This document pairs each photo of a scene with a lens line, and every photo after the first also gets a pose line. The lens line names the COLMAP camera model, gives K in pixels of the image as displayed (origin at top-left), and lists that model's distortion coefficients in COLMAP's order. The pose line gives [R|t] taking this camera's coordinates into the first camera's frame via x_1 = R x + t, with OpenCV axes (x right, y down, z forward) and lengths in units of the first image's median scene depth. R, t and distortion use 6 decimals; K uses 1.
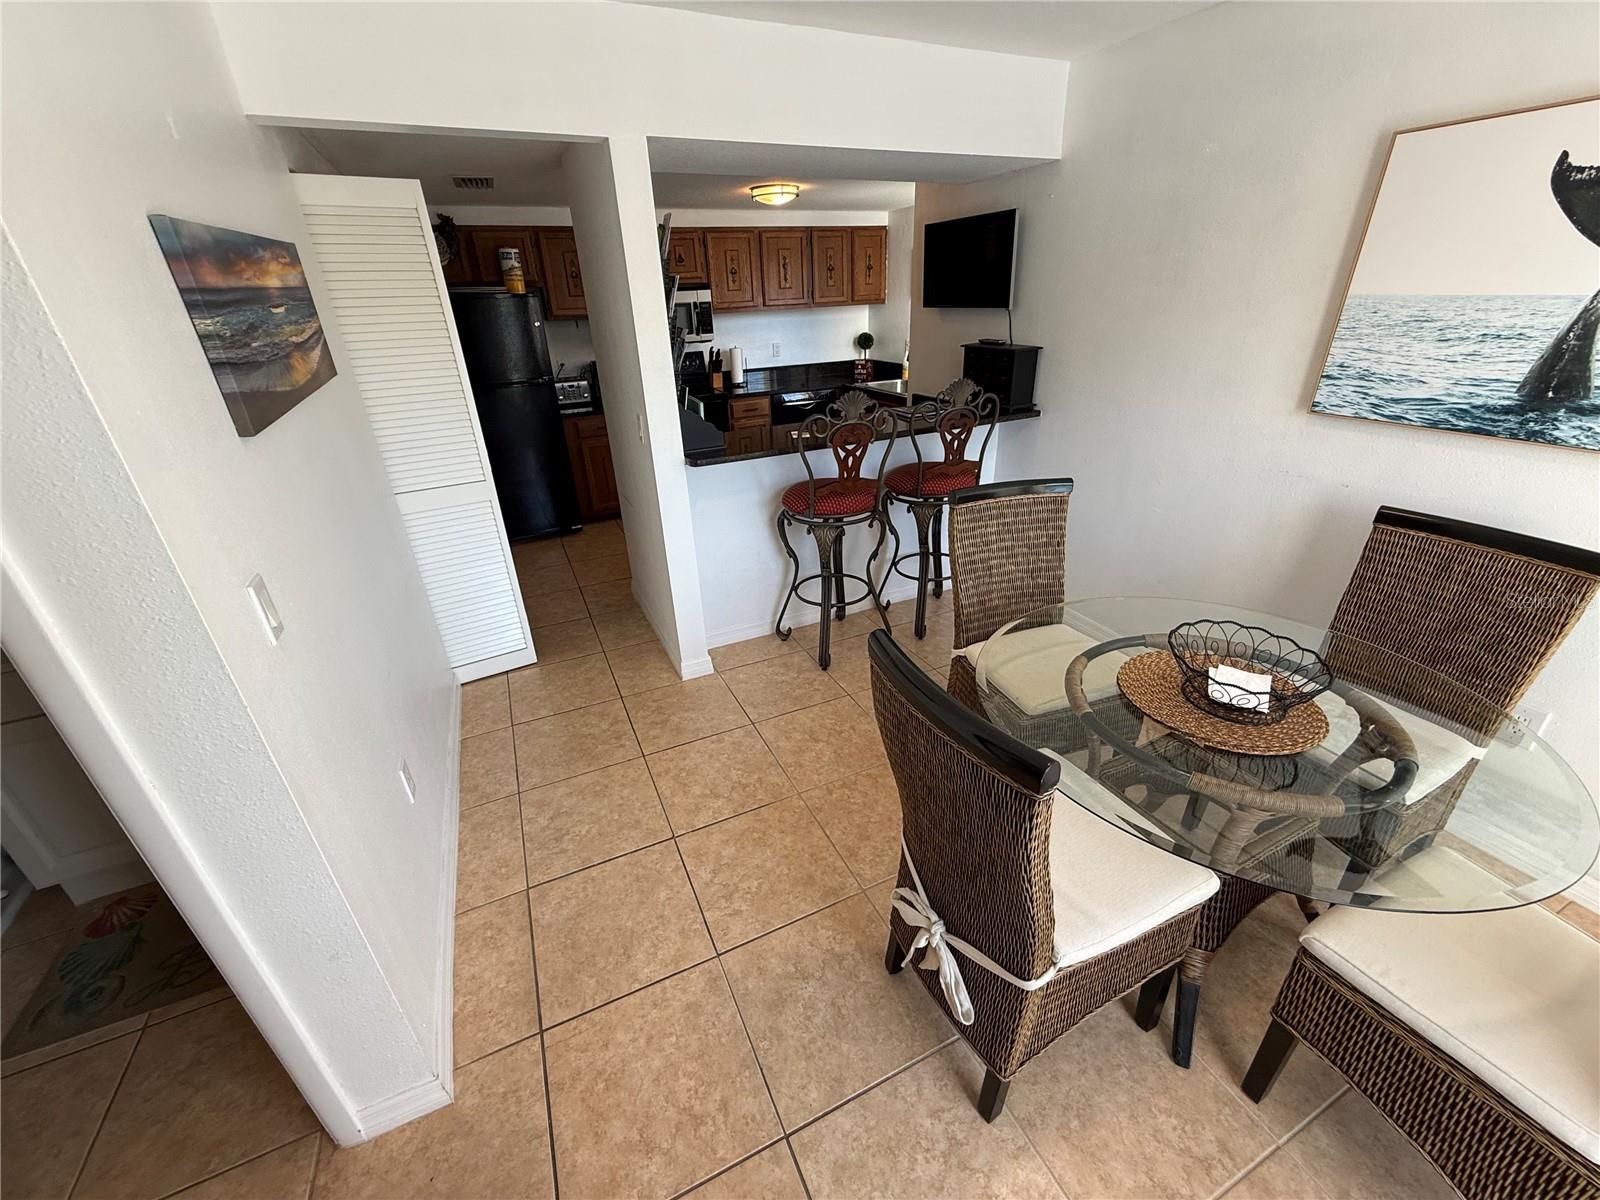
lens RADIAL K [[638.6, 0, 801.6], [0, 638.6, 595.9], [0, 0, 1]] dist [-0.000270, -0.000582]
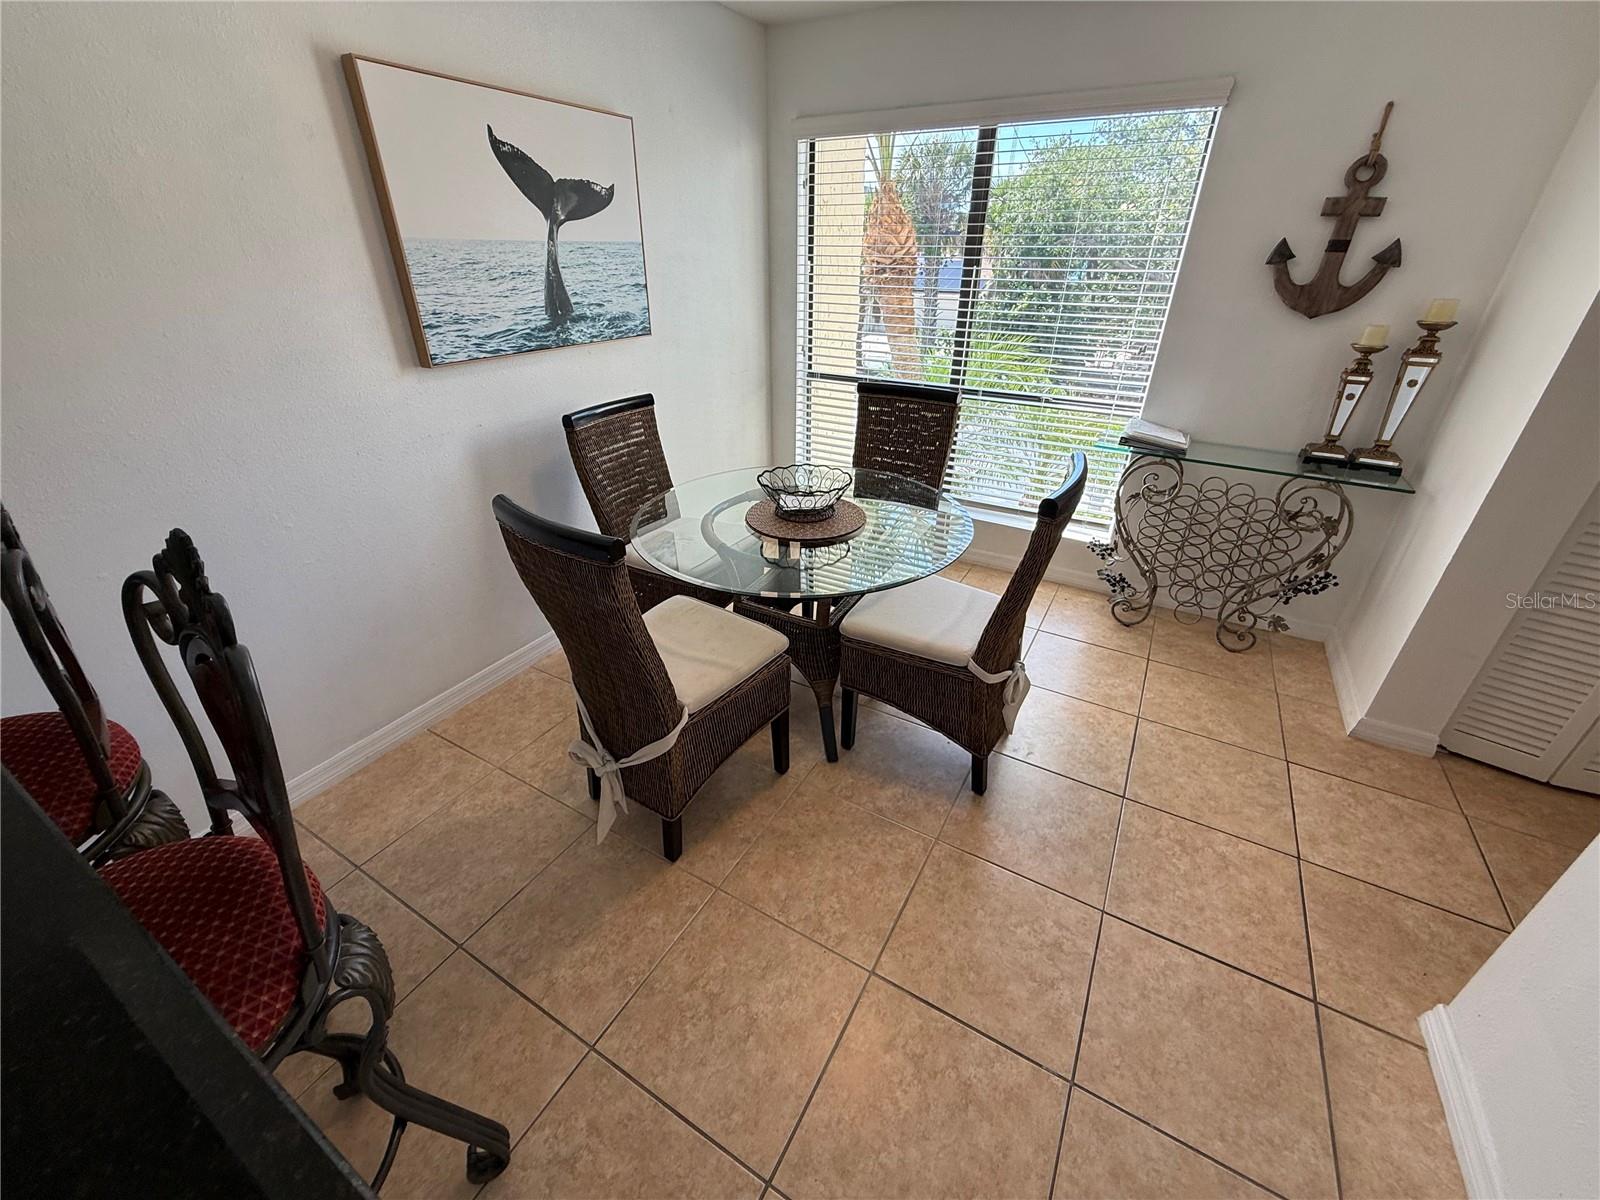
lens RADIAL K [[638.6, 0, 802.0], [0, 638.6, 597.5], [0, 0, 1]] dist [-0.000270, -0.000582]
pose [[-0.574556, -0.360733, 0.734681, -0.246713], [0.373662, 0.683016, 0.627587, -0.322930], [-0.728191, 0.635107, -0.257639, 0.773786]]
